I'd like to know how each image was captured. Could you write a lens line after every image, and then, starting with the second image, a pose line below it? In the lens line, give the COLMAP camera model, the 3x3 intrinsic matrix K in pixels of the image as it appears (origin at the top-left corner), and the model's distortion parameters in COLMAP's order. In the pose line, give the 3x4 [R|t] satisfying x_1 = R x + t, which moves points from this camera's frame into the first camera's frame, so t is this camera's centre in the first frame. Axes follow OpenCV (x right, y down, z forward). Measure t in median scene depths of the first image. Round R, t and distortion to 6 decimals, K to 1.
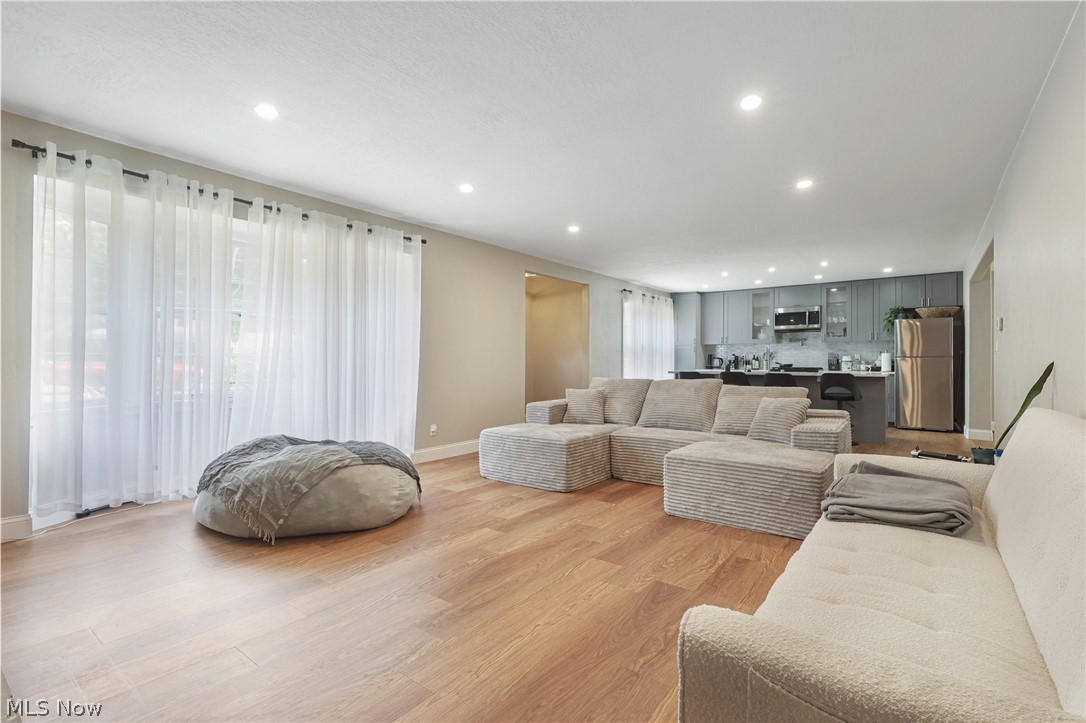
lens RADIAL K [[504.5, 0, 538.7], [0, 504.5, 358.2], [0, 0, 1]] dist [0.000020, 0.000524]
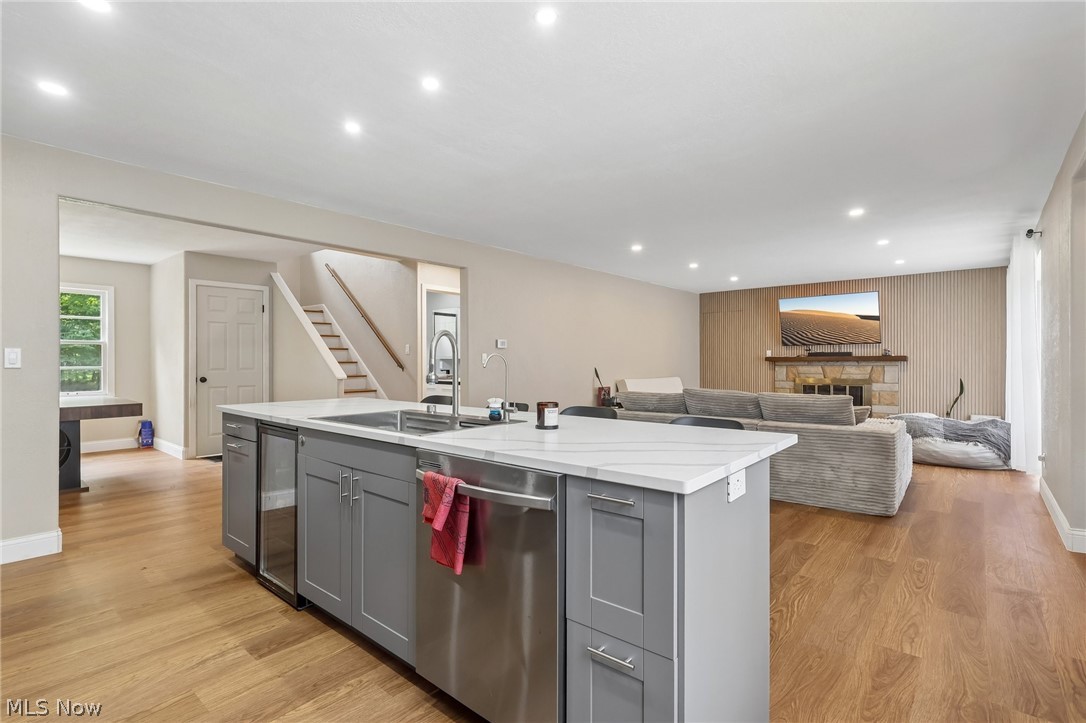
lens RADIAL K [[518.5, 0, 539.0], [0, 518.5, 359.8], [0, 0, 1]] dist [-0.002701, -0.000631]
pose [[-0.998500, -0.000968, 0.054740, 0.318991], [-0.001409, 0.999967, -0.008031, -0.003753], [-0.054730, -0.008096, -0.998468, 1.106769]]
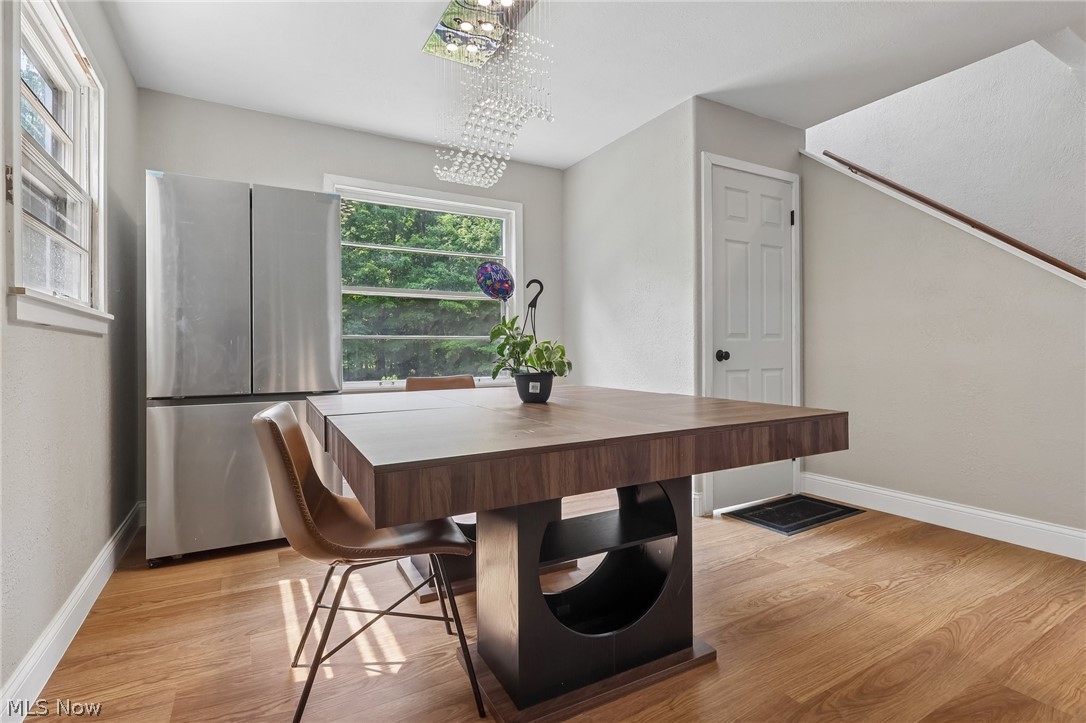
lens RADIAL K [[518.5, 0, 539.0], [0, 518.5, 359.8], [0, 0, 1]] dist [-0.002701, -0.000631]
pose [[-0.919036, -0.002936, 0.394163, 0.777433], [-0.000116, 0.999974, 0.007178, 0.017997], [-0.394174, 0.006551, -0.919012, 0.803472]]
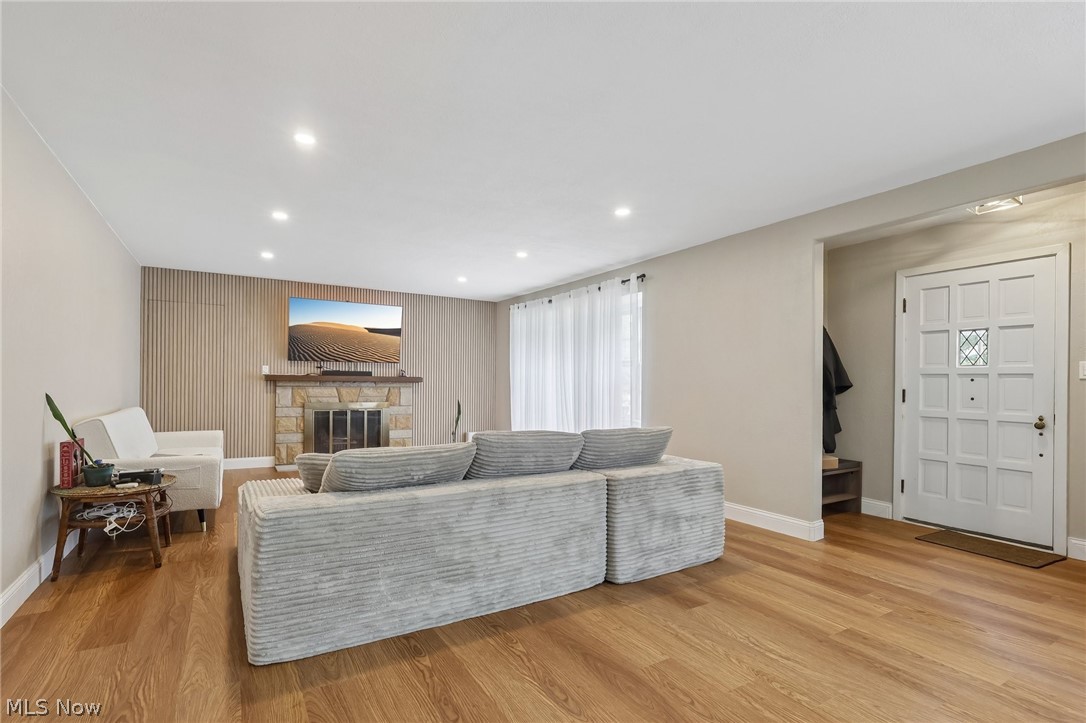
lens RADIAL K [[513.1, 0, 535.6], [0, 513.1, 383.8], [0, 0, 1]] dist [-0.000169, 0.000295]
pose [[-0.370346, -0.006464, -0.928871, 0.462336], [-0.007930, 0.999961, -0.003797, -0.005647], [0.928860, 0.005959, -0.370383, 0.680656]]
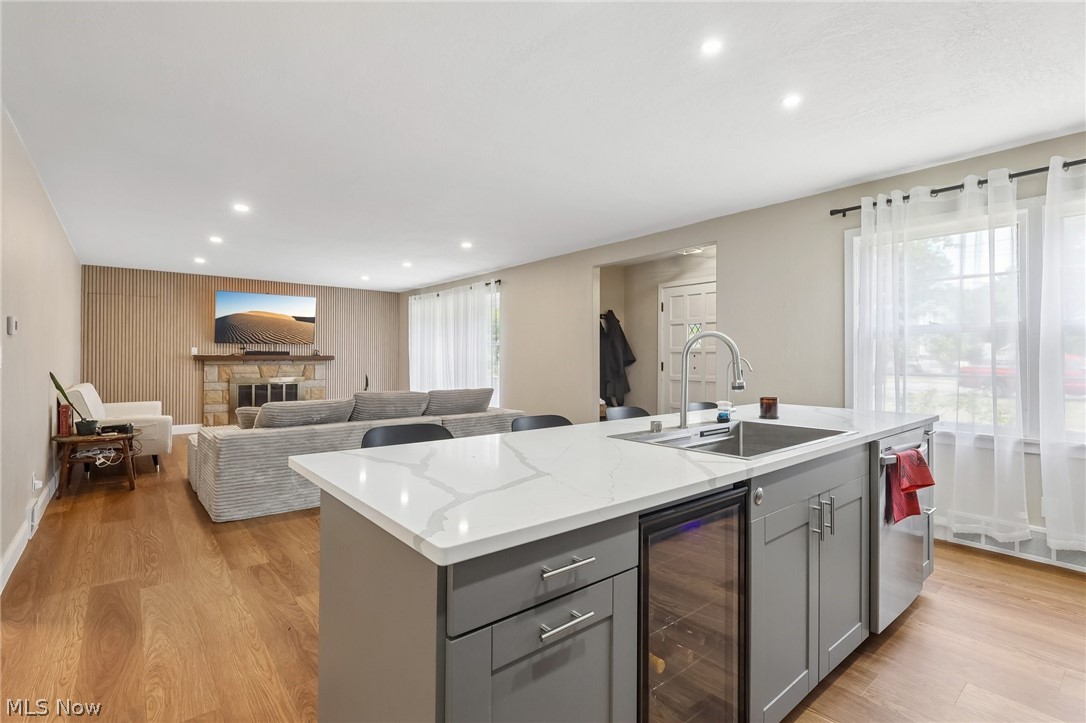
lens RADIAL K [[504.5, 0, 538.7], [0, 504.5, 358.2], [0, 0, 1]] dist [0.000020, 0.000524]
pose [[-0.232186, -0.005180, -0.972658, 0.624731], [0.002059, 0.999981, -0.005817, -0.007045], [0.972669, -0.003354, -0.232171, 0.820647]]
